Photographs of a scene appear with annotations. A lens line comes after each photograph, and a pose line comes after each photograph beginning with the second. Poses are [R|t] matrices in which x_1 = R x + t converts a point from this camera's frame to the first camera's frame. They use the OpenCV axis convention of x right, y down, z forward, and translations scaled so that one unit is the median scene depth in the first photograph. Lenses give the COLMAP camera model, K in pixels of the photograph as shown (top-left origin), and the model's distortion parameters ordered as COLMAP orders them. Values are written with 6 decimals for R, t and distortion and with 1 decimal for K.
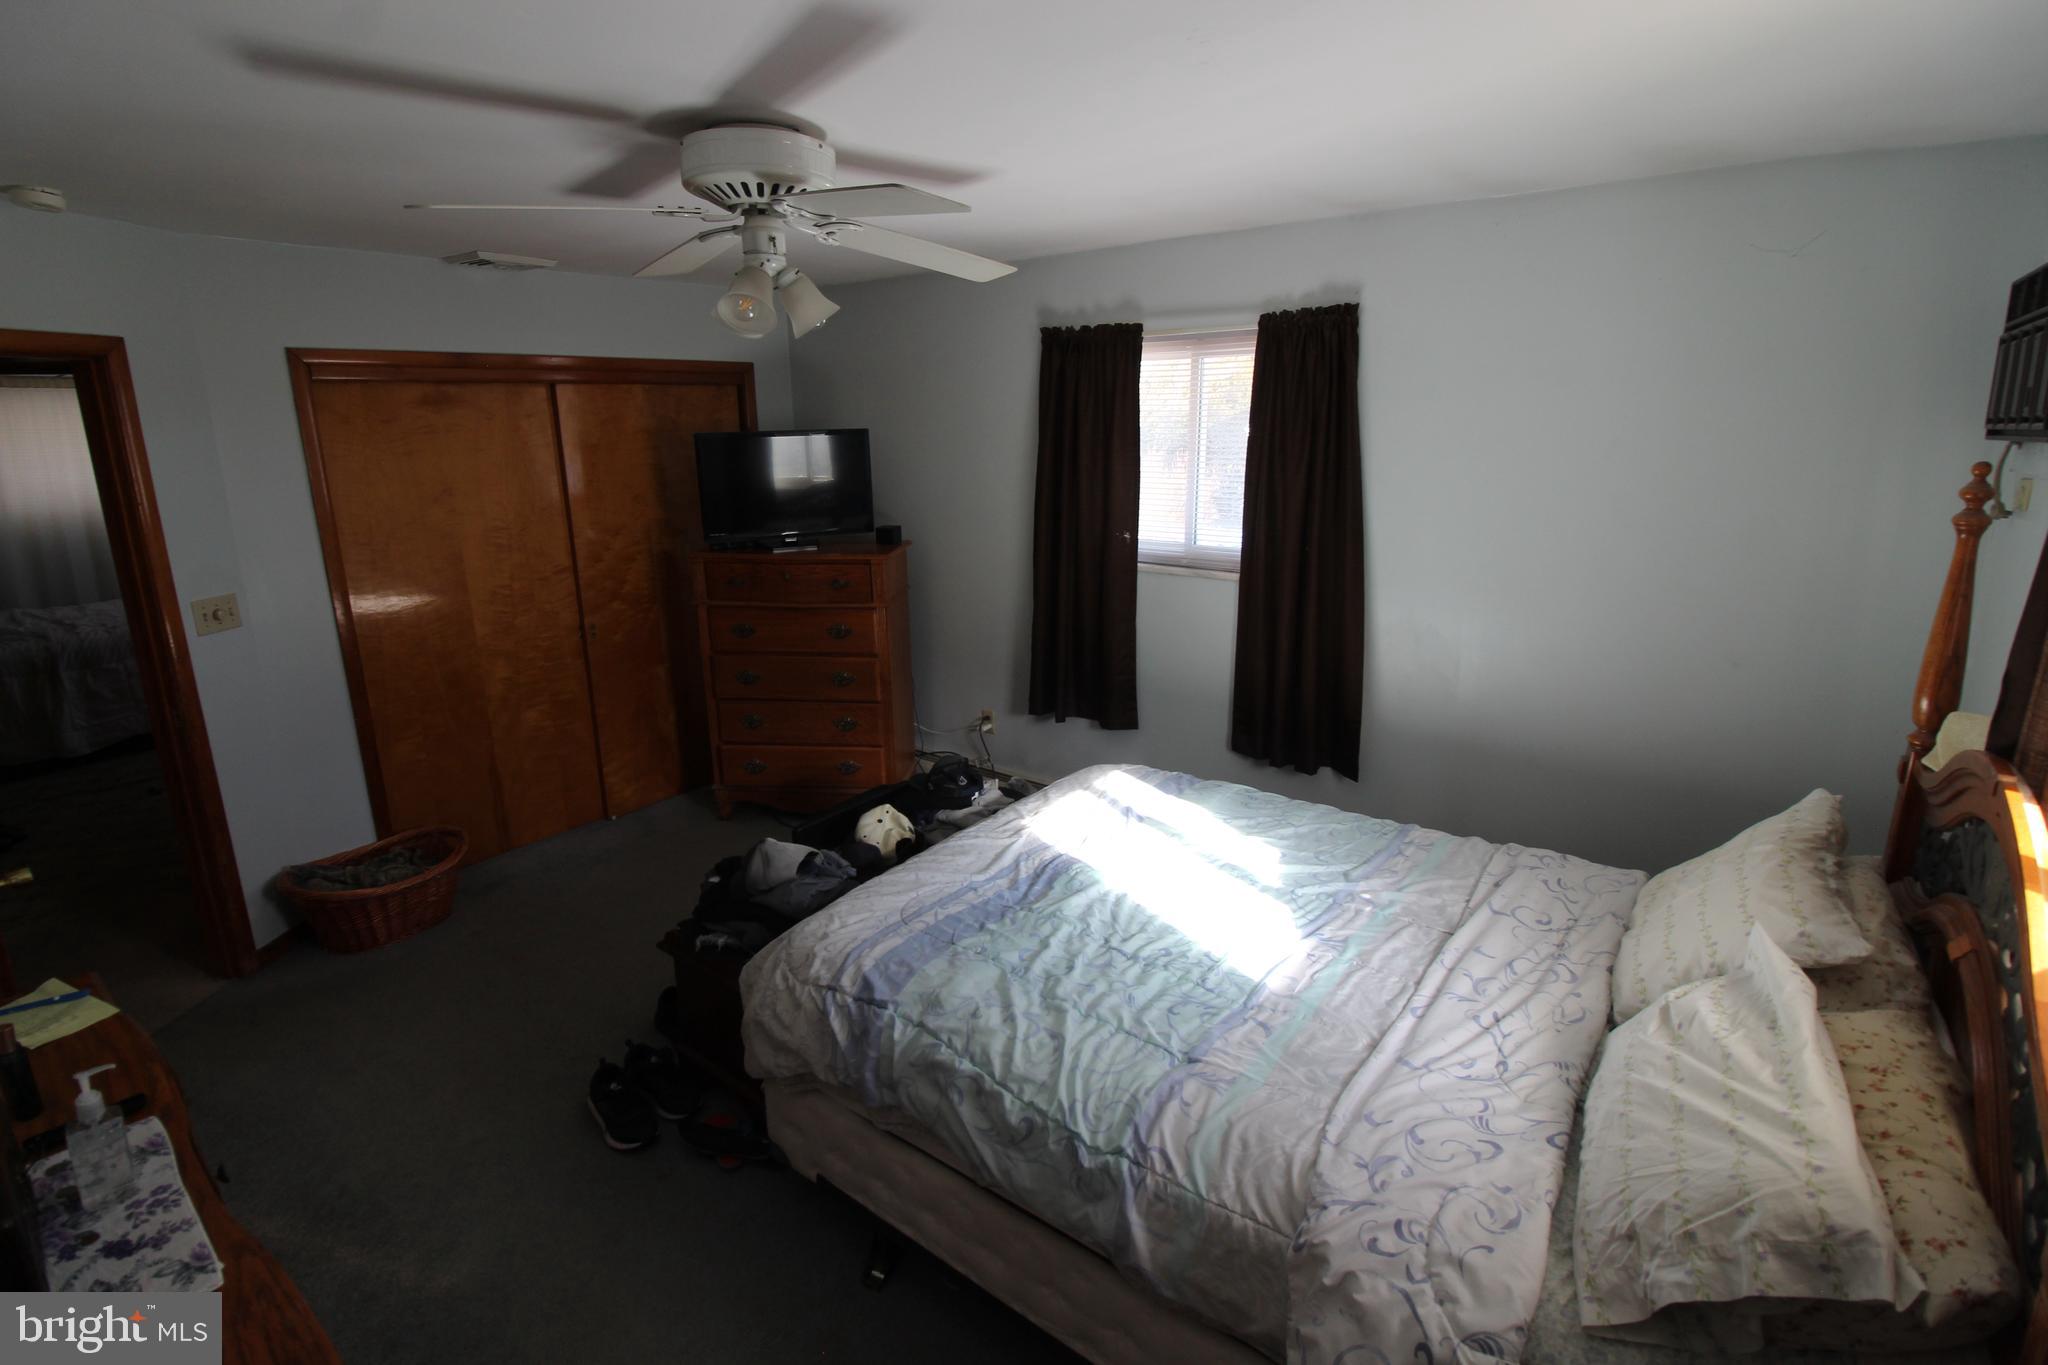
lens RADIAL K [[994.3, 0, 1012.2], [0, 994.3, 690.9], [0, 0, 1]] dist [-0.005107, -0.000533]
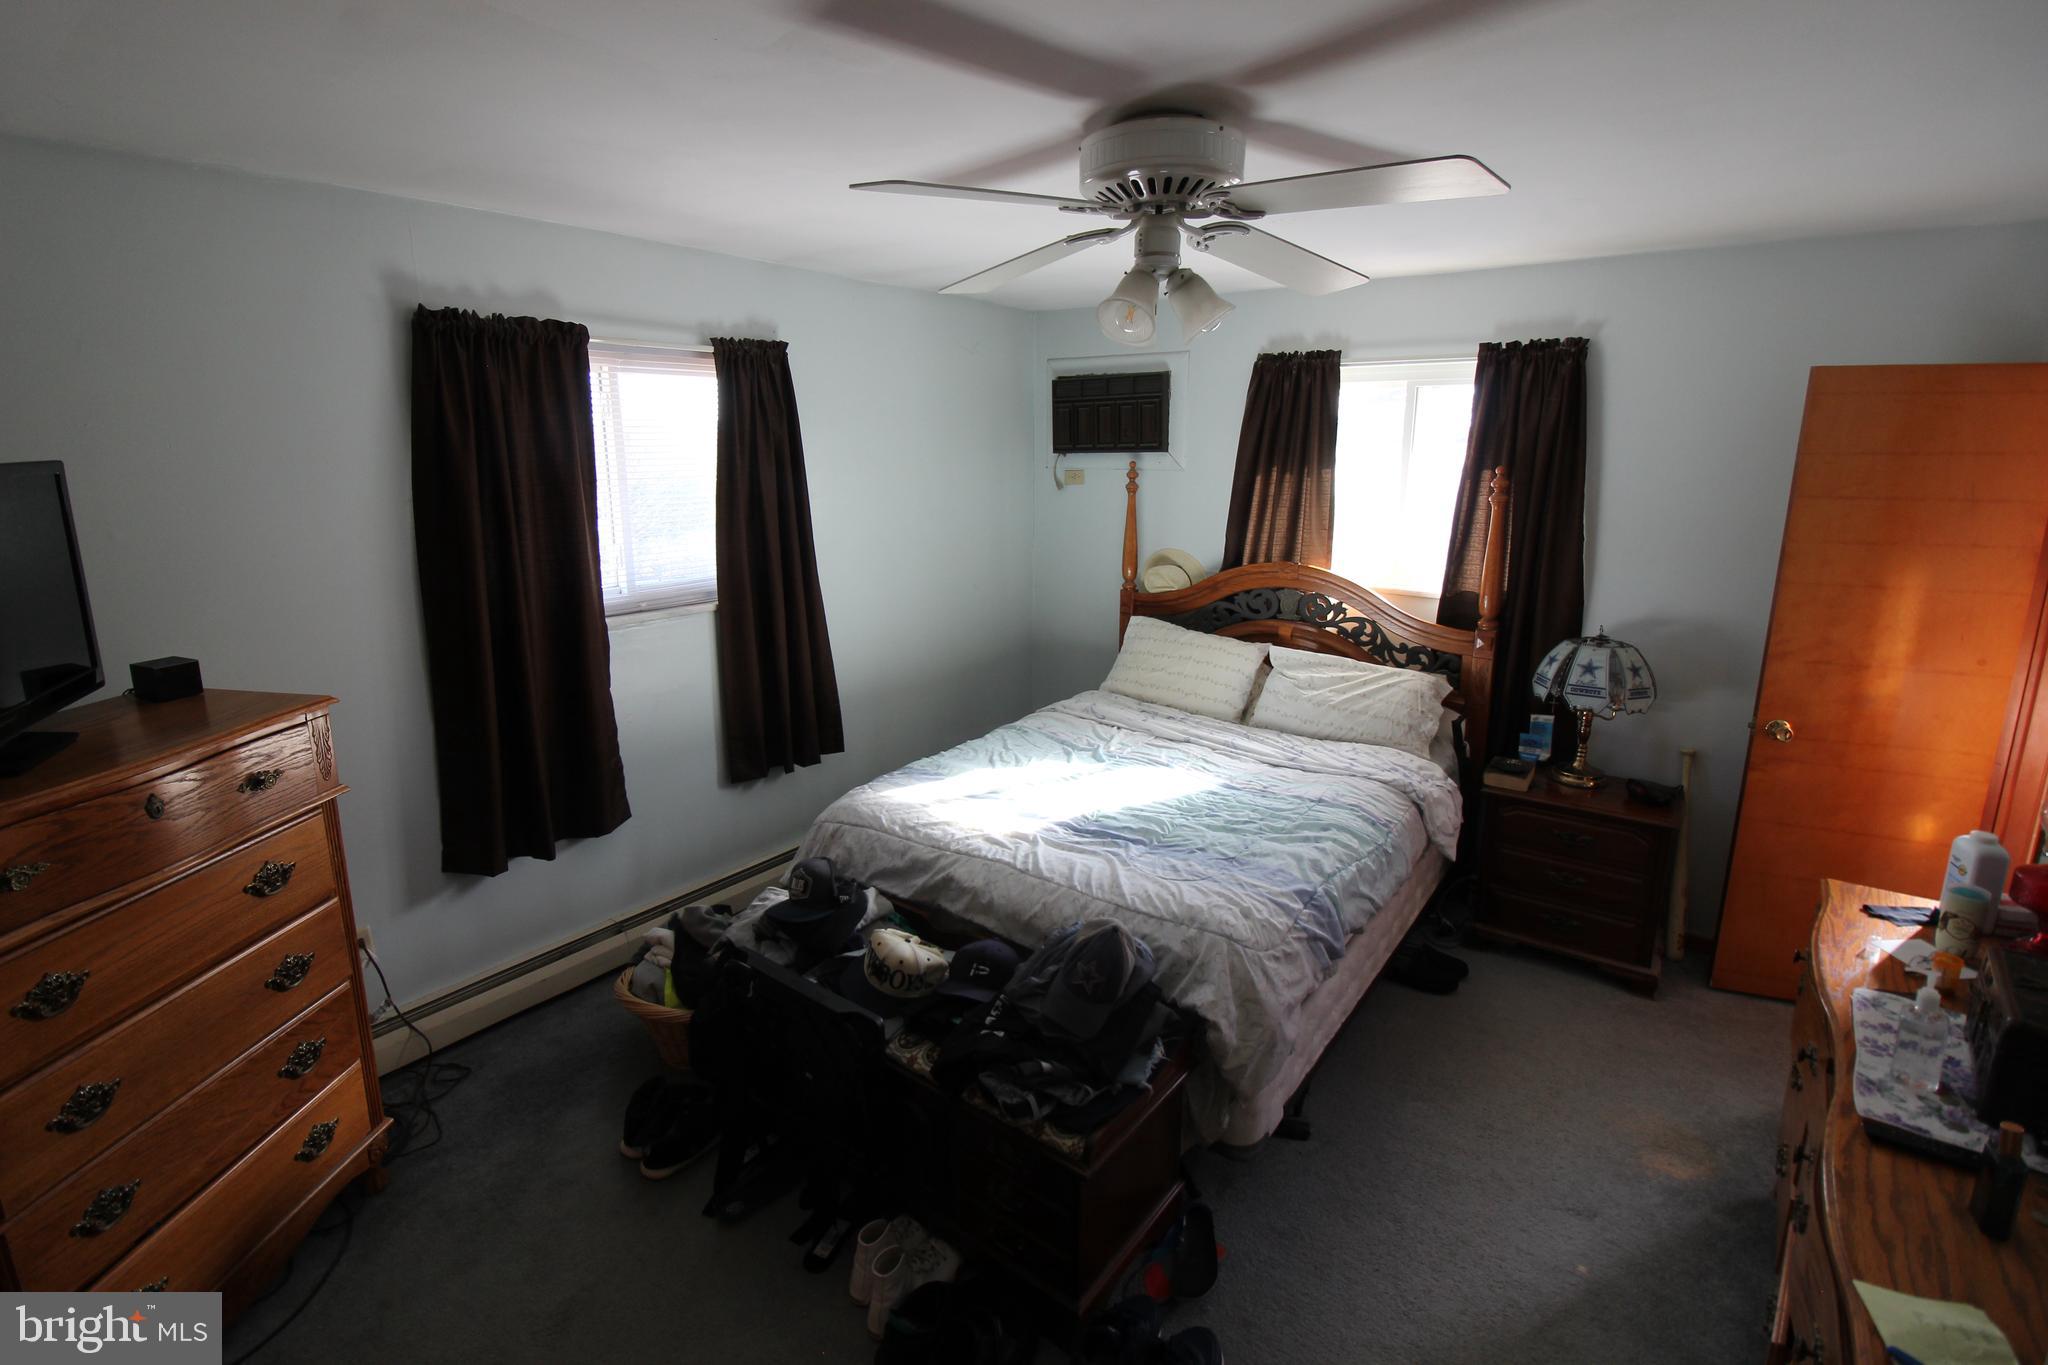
lens RADIAL K [[994.3, 0, 1012.5], [0, 994.3, 671.5], [0, 0, 1]] dist [-0.005107, -0.000533]
pose [[-0.050643, -0.214523, 0.975405, -0.847744], [0.268493, 0.937779, 0.220188, -0.217873], [-0.961949, 0.273041, 0.010106, 0.841765]]
